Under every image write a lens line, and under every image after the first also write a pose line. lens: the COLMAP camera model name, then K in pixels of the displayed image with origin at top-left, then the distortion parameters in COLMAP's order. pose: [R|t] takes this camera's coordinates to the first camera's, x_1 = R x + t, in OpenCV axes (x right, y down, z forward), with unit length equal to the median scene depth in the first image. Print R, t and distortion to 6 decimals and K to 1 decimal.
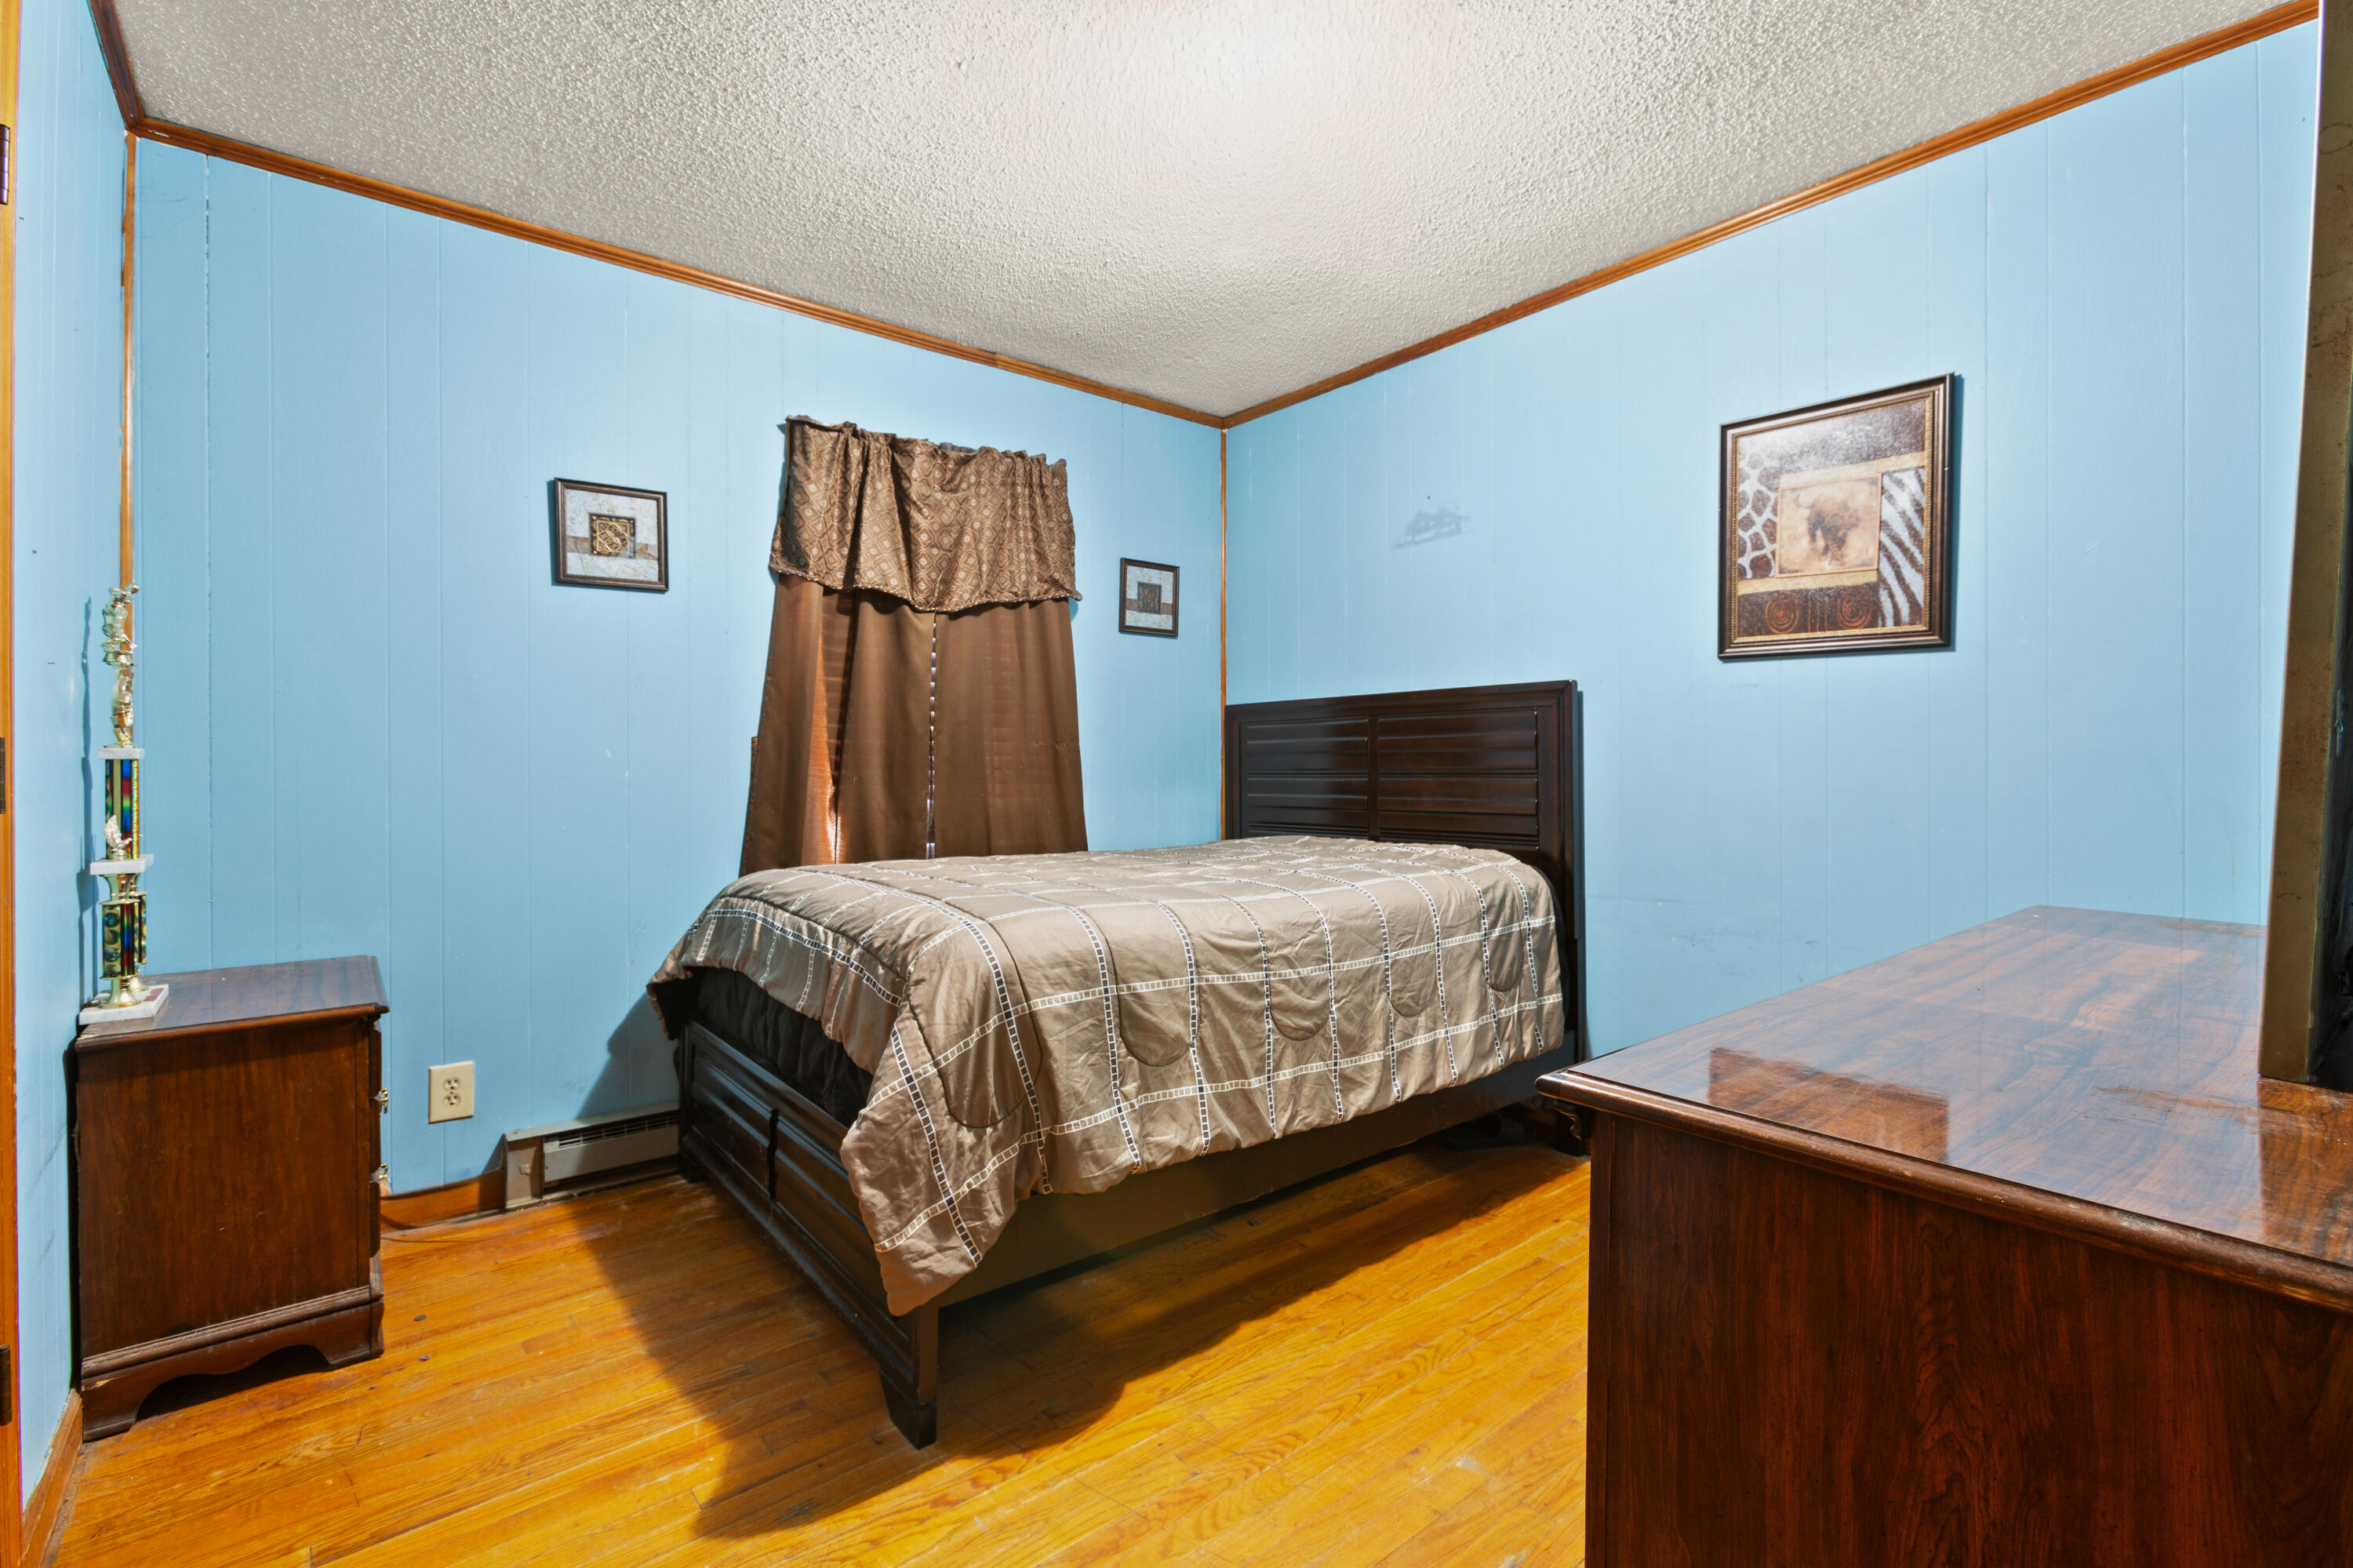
lens RADIAL K [[1052.9, 0, 1164.8], [0, 1052.9, 778.9], [0, 0, 1]] dist [0.004238, 0.001367]
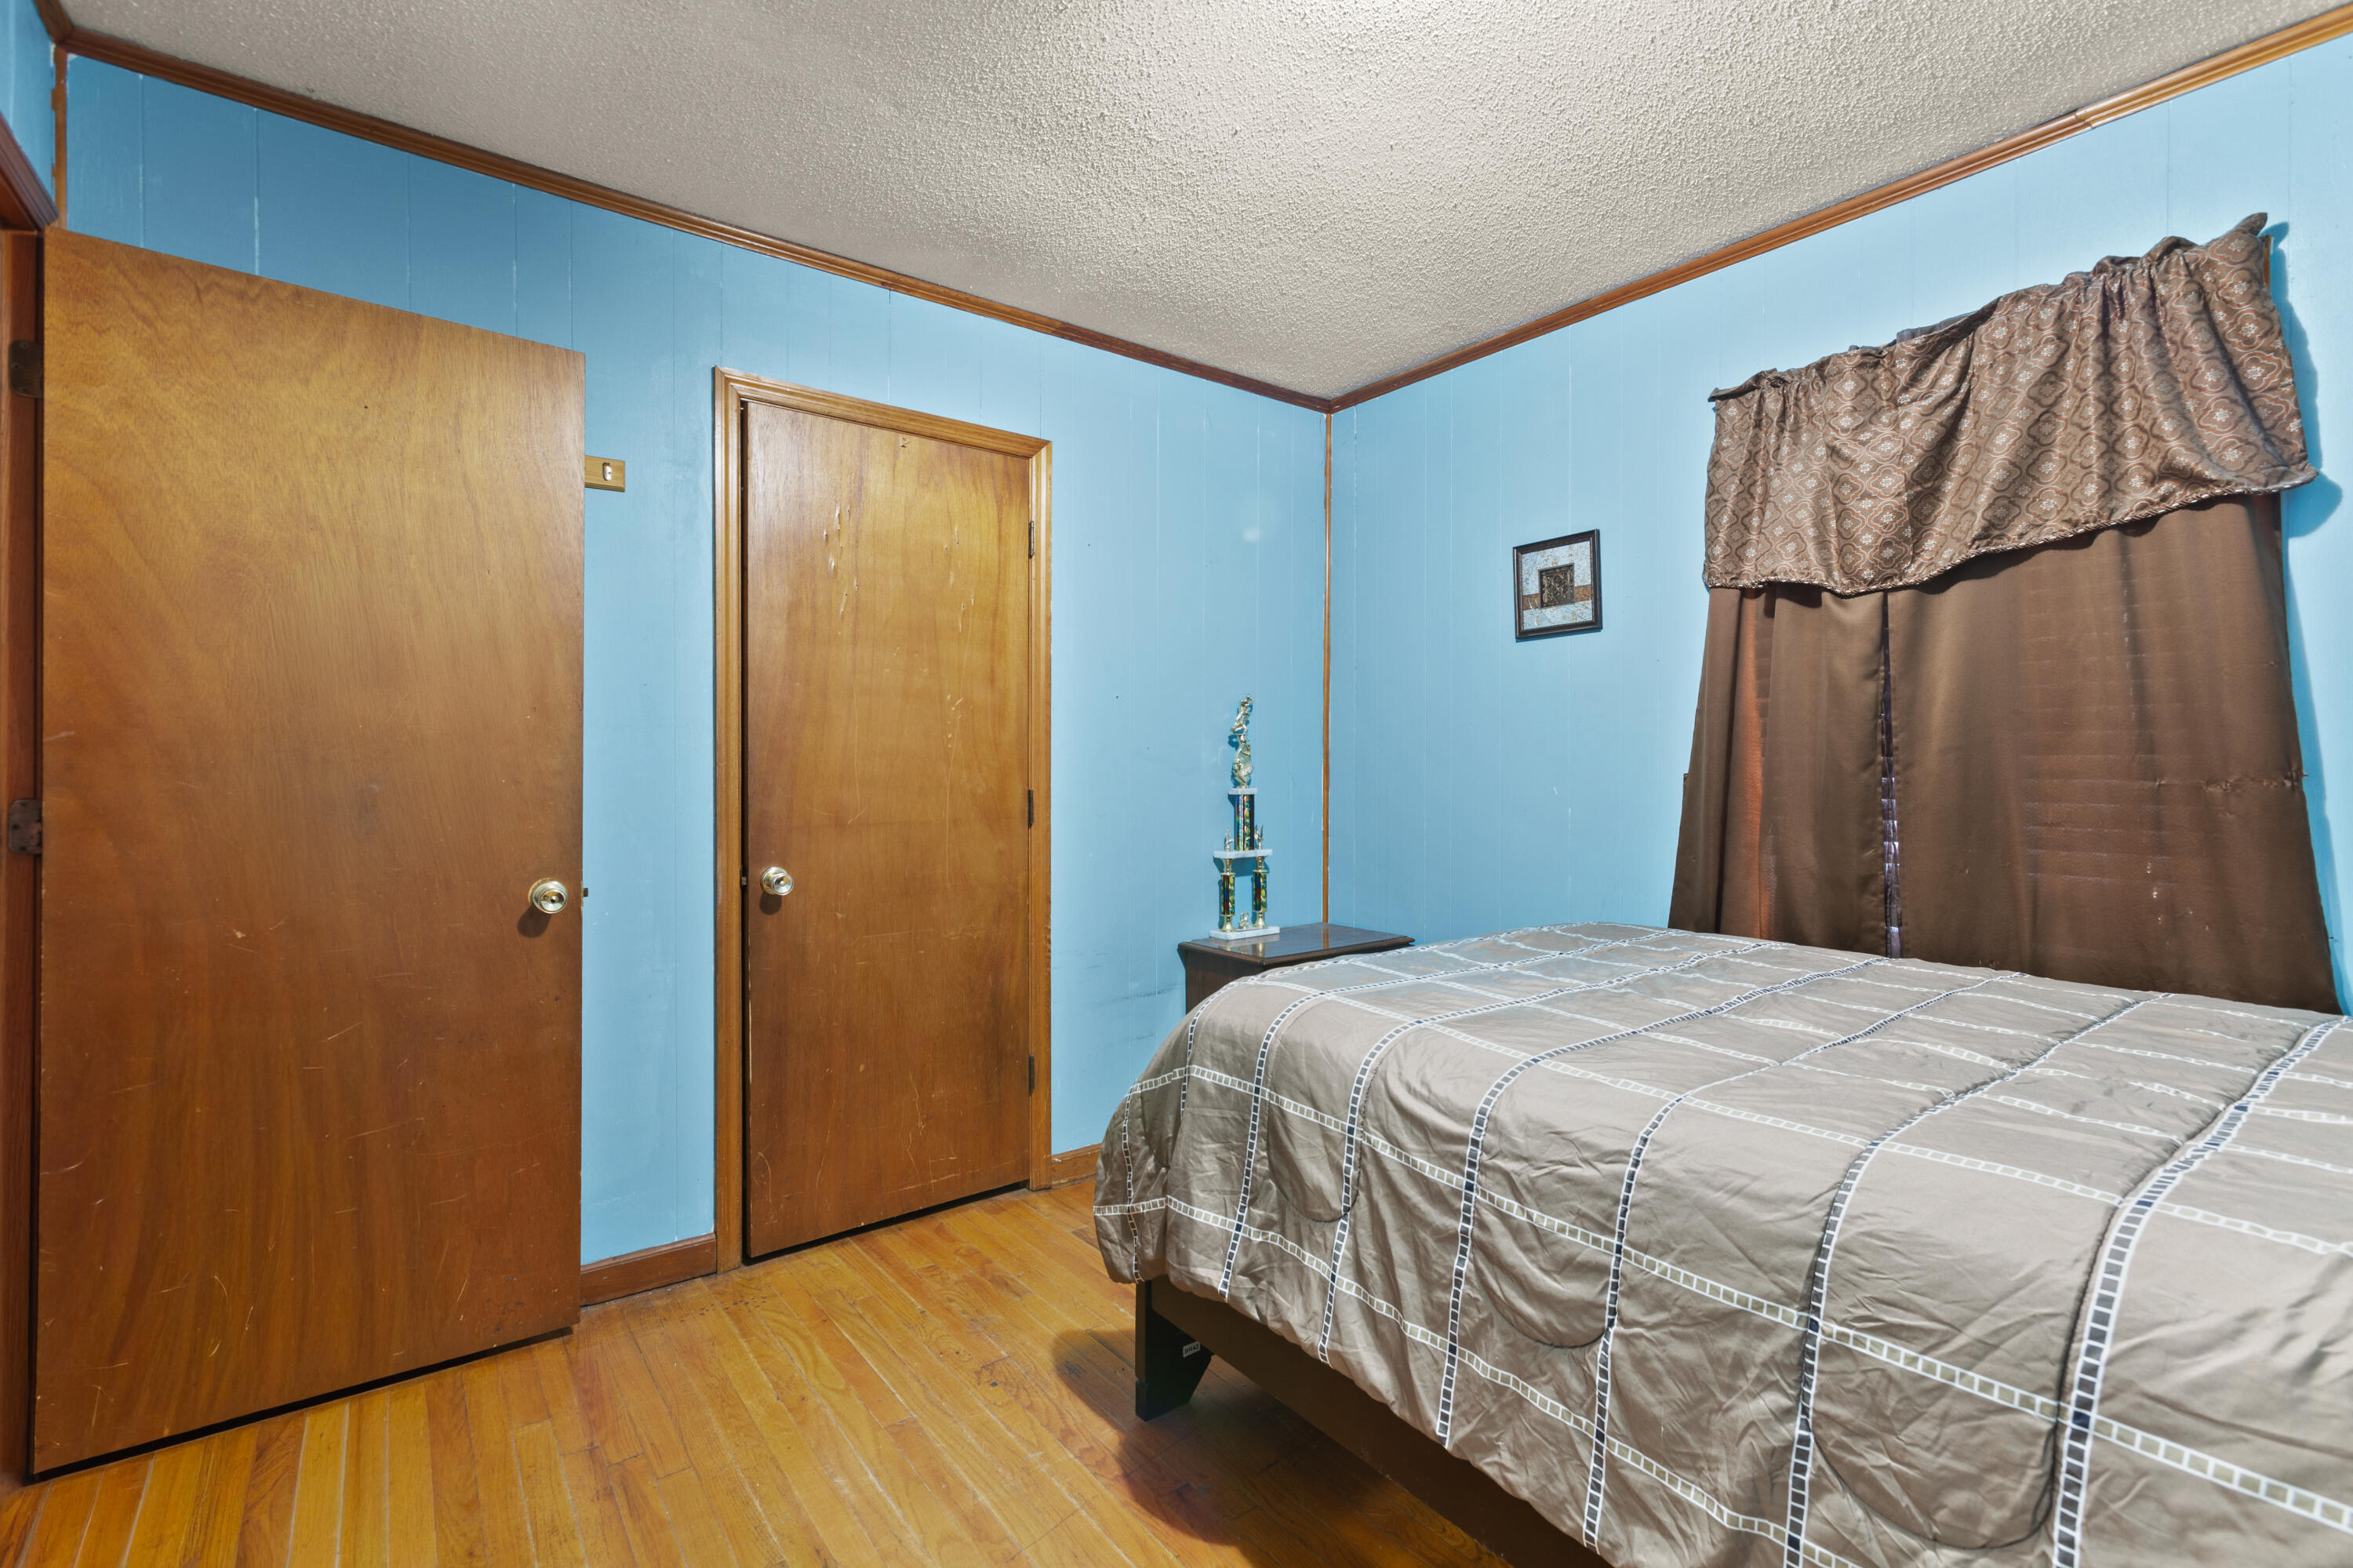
lens RADIAL K [[1052.9, 0, 1163.9], [0, 1052.9, 771.6], [0, 0, 1]] dist [0.004238, 0.001367]
pose [[-0.041379, 0.004667, -0.999133, 0.685978], [-0.010279, 0.999934, 0.005096, -0.055496], [0.999091, 0.010481, -0.041329, 0.802951]]
